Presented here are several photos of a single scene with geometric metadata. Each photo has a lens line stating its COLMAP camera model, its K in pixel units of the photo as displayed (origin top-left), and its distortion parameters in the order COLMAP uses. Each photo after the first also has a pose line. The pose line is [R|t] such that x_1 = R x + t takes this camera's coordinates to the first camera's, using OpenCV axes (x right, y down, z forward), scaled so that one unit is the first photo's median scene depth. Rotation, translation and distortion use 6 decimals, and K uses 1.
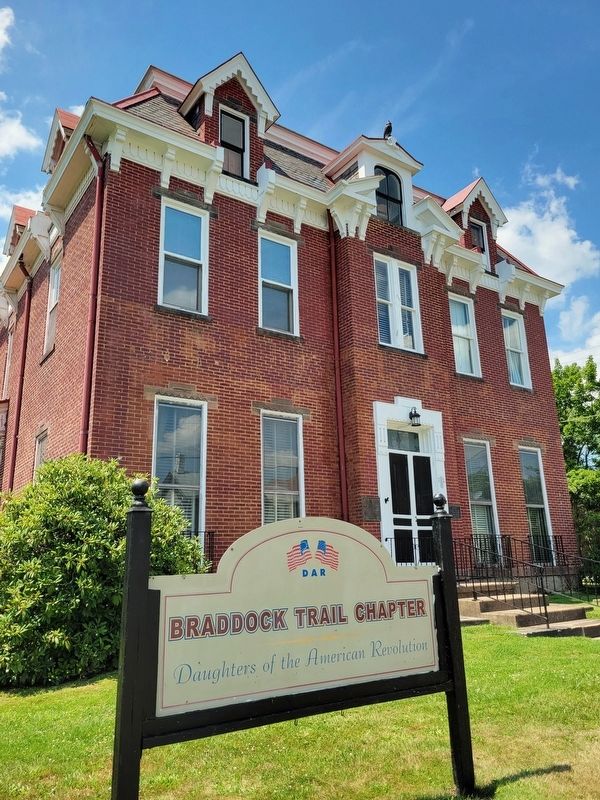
lens RADIAL K [[606.6, 0, 300.0], [0, 606.6, 400.0], [0, 0, 1]] dist [0.052489, 0.001008]
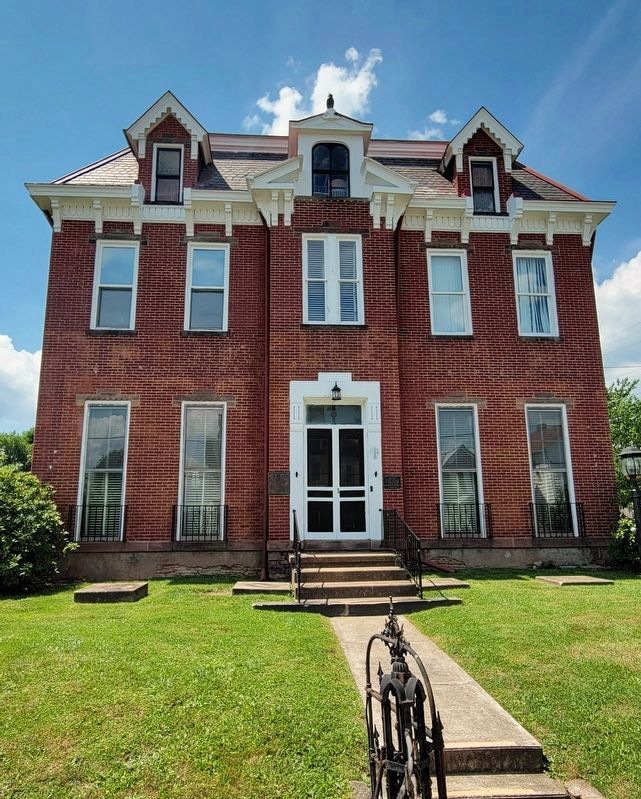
lens RADIAL K [[544.1, 0, 319.9], [0, 544.1, 423.3], [0, 0, 1]] dist [0.001998, 0.000933]
pose [[0.855748, -0.074842, -0.511951, 0.637162], [0.120186, 0.991171, 0.055998, 0.027693], [0.503240, -0.109449, 0.857187, 0.209596]]
